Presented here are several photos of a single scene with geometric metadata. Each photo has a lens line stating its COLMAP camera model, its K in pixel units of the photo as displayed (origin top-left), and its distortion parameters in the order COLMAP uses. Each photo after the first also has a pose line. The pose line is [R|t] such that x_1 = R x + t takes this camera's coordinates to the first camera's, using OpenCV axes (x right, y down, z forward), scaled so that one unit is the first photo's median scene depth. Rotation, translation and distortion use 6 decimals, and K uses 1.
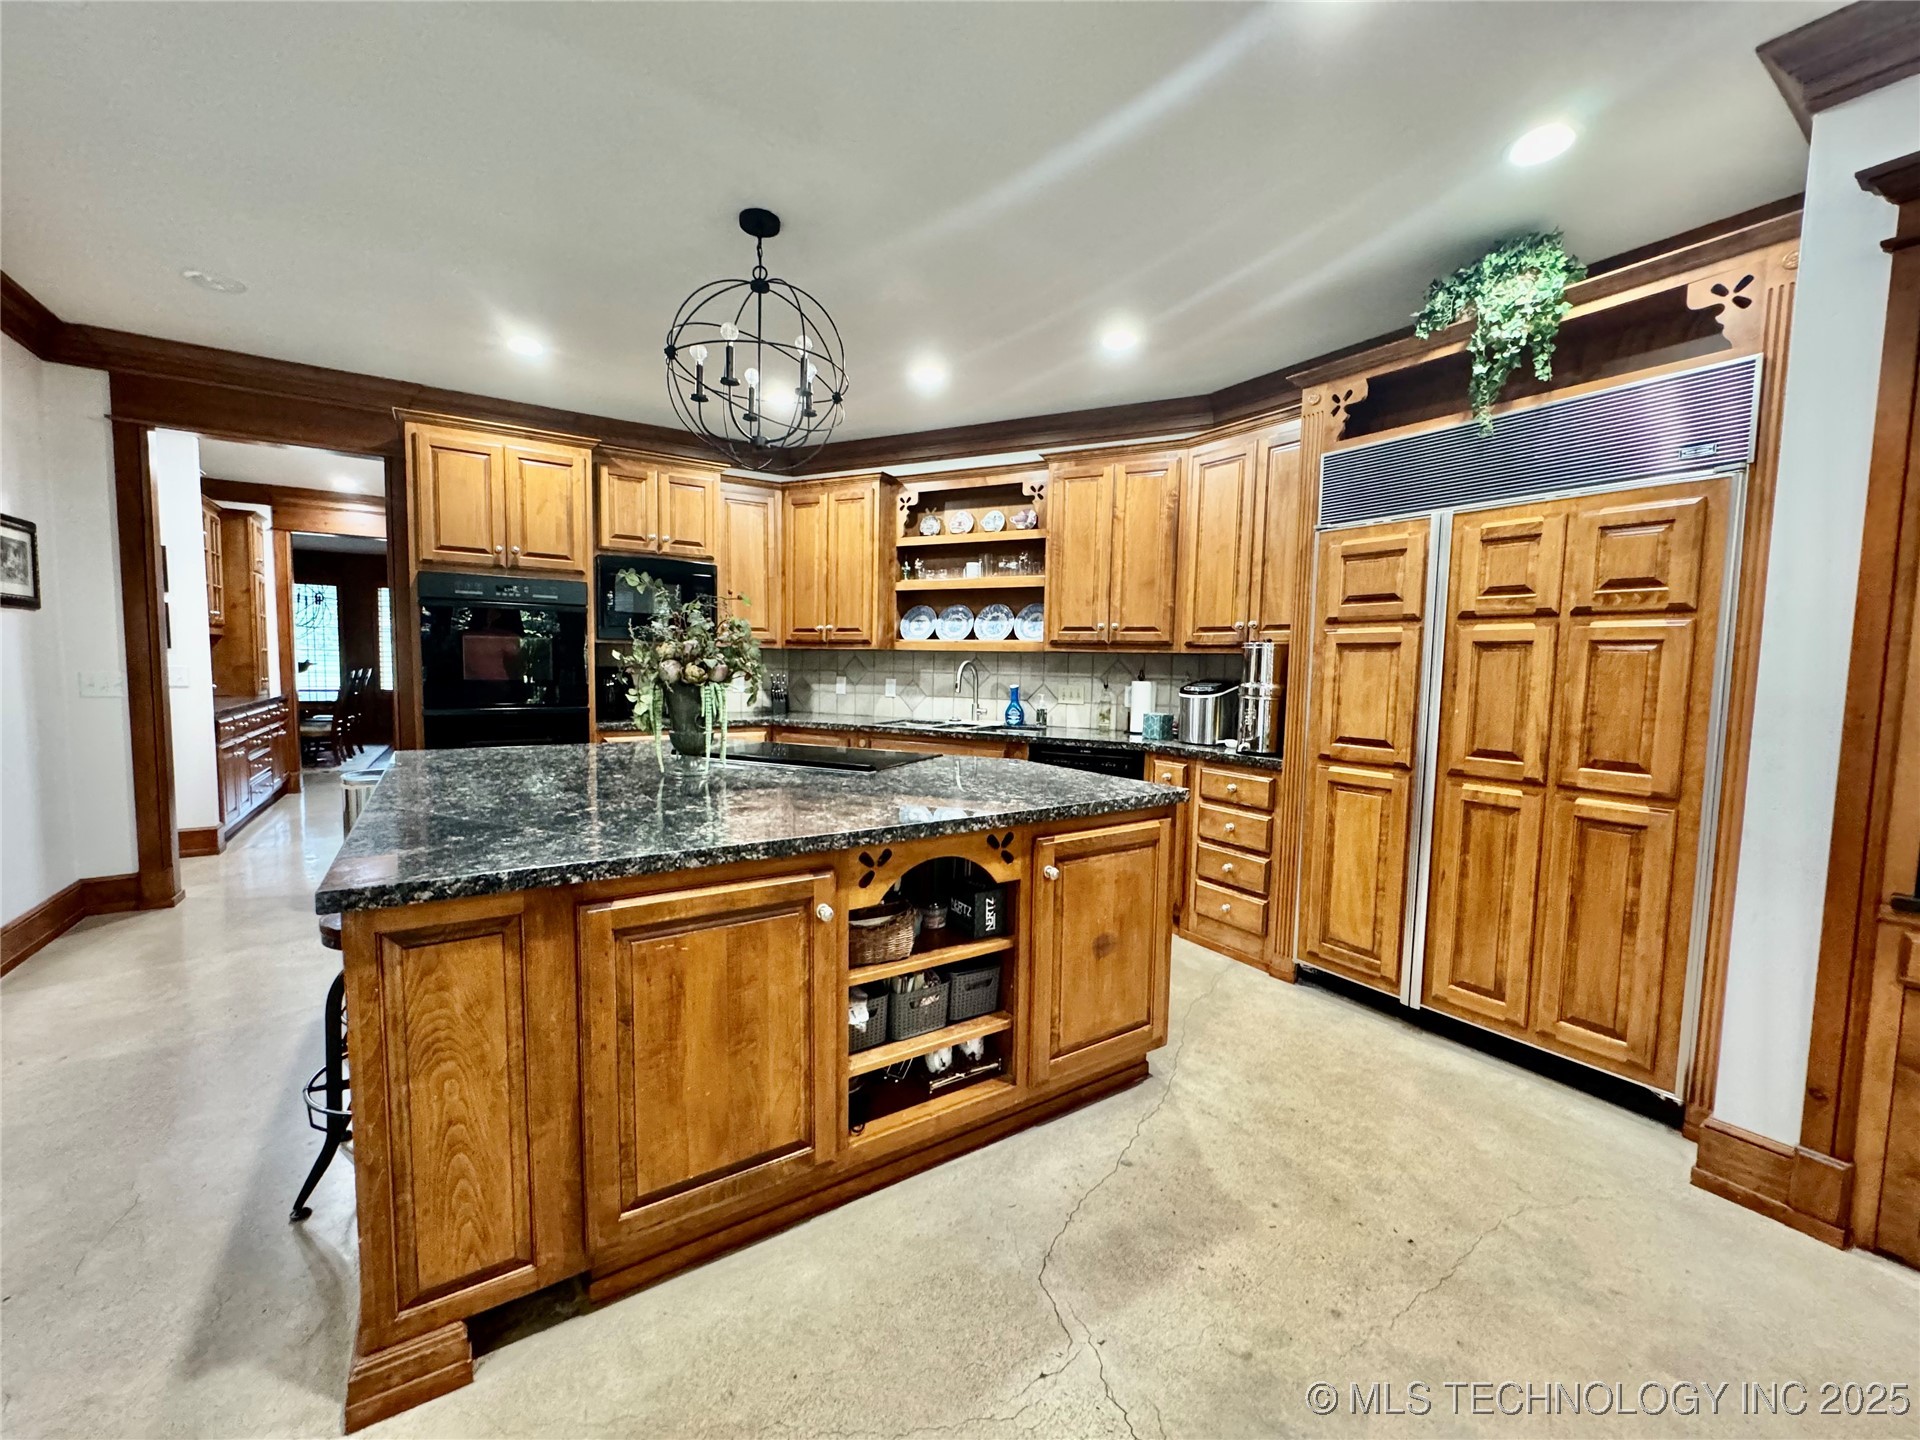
lens RADIAL K [[768.2, 0, 960.0], [0, 768.2, 720.0], [0, 0, 1]] dist [-0.003282, 0.000097]
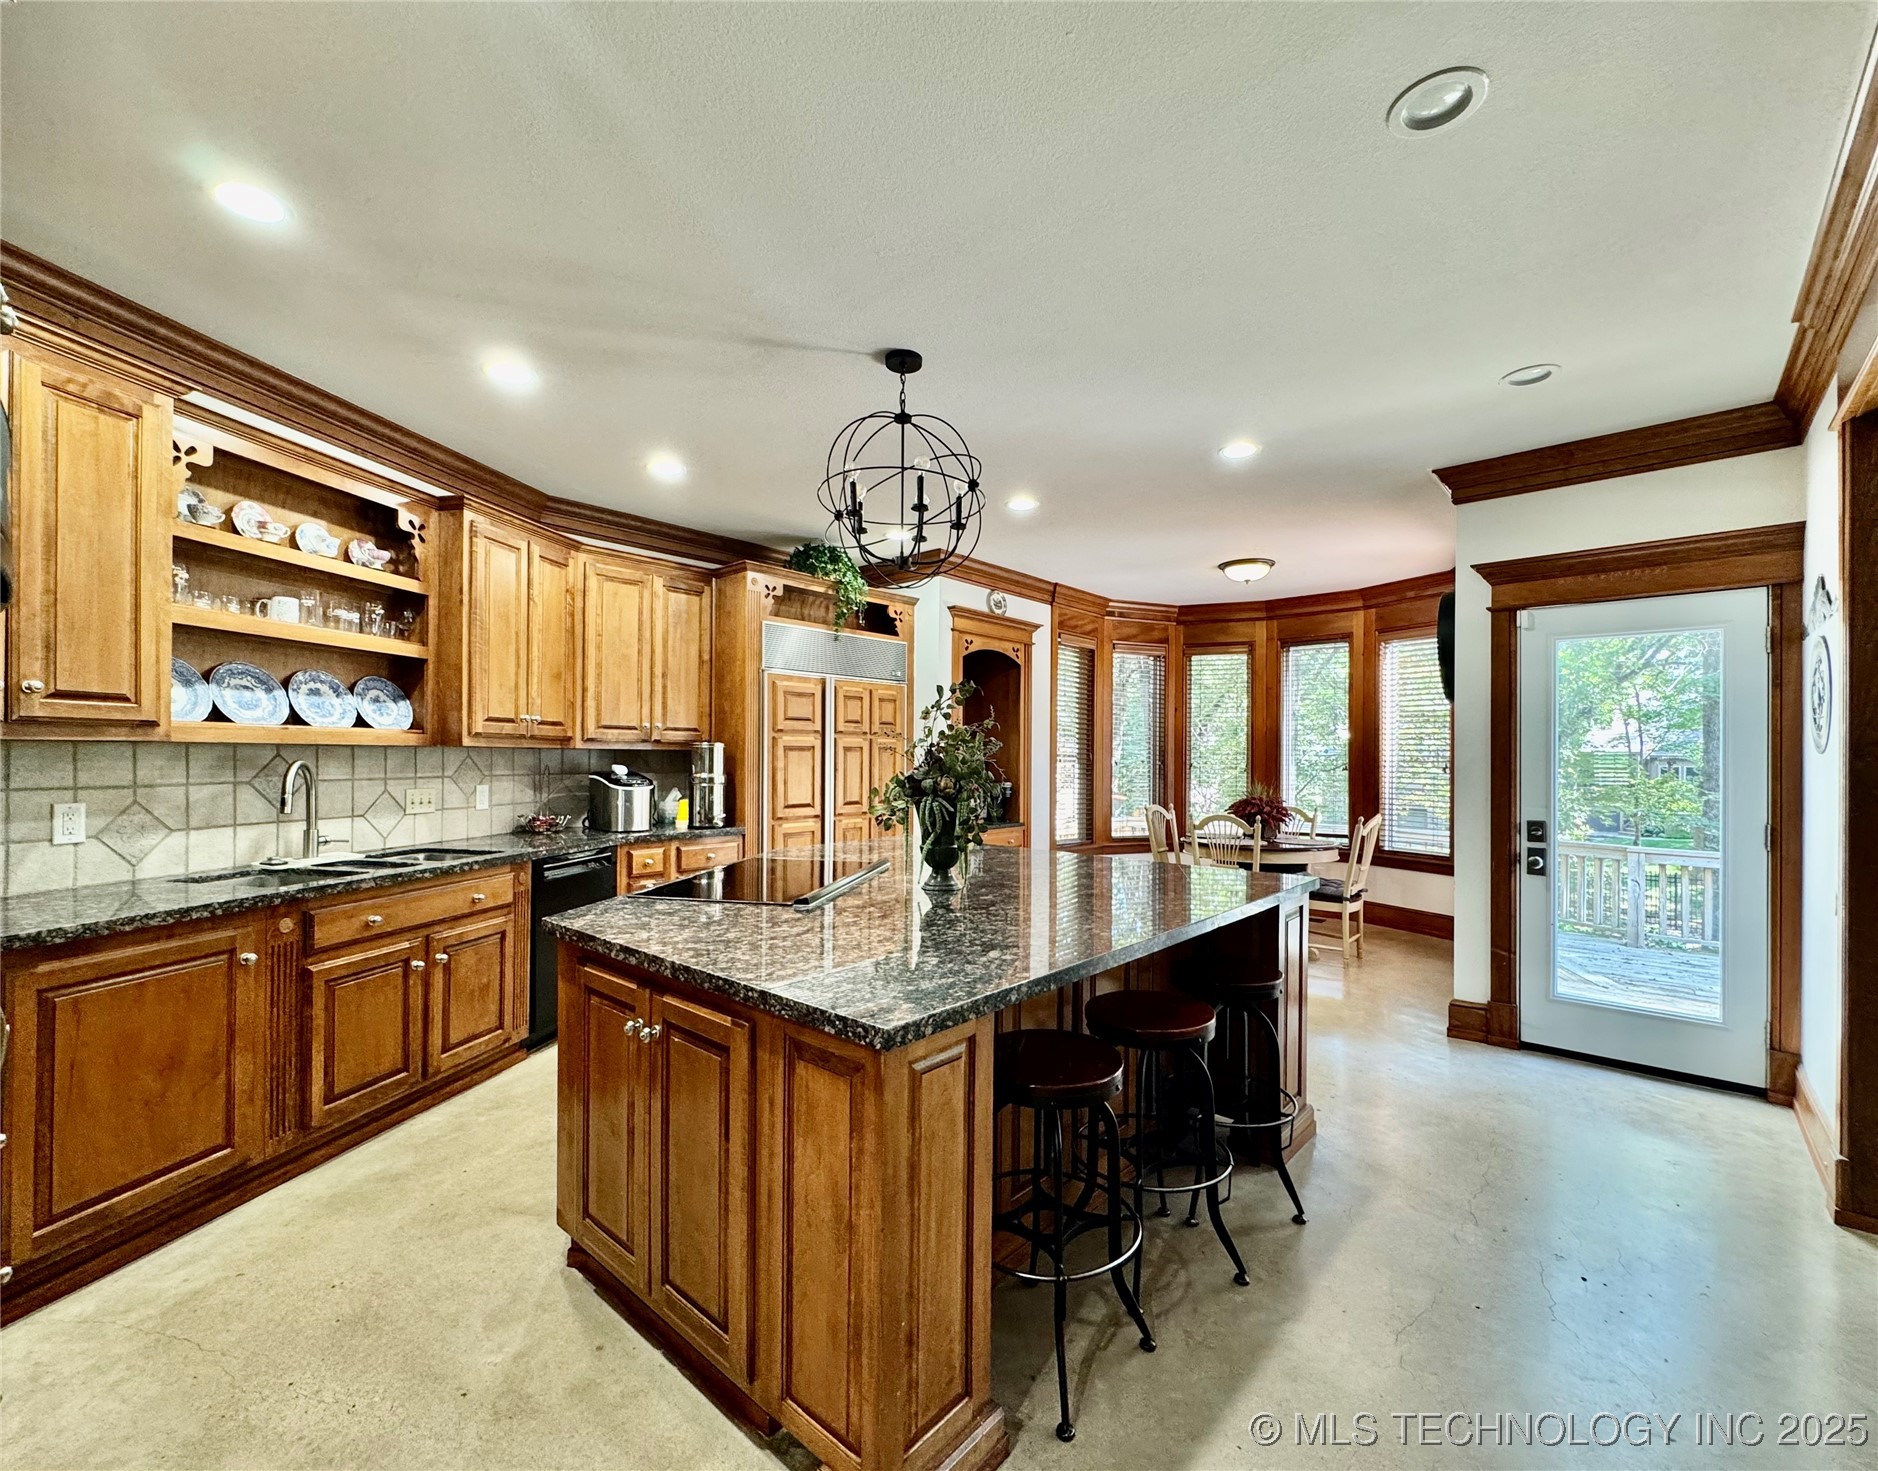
lens RADIAL K [[805.3, 0, 939.0], [0, 805.3, 735.5], [0, 0, 1]] dist [-0.000452, -0.000034]
pose [[-0.245163, 0.005920, 0.969464, -0.940155], [0.062488, 0.997999, 0.009708, -0.092674], [-0.967466, 0.062959, -0.245042, 0.870086]]
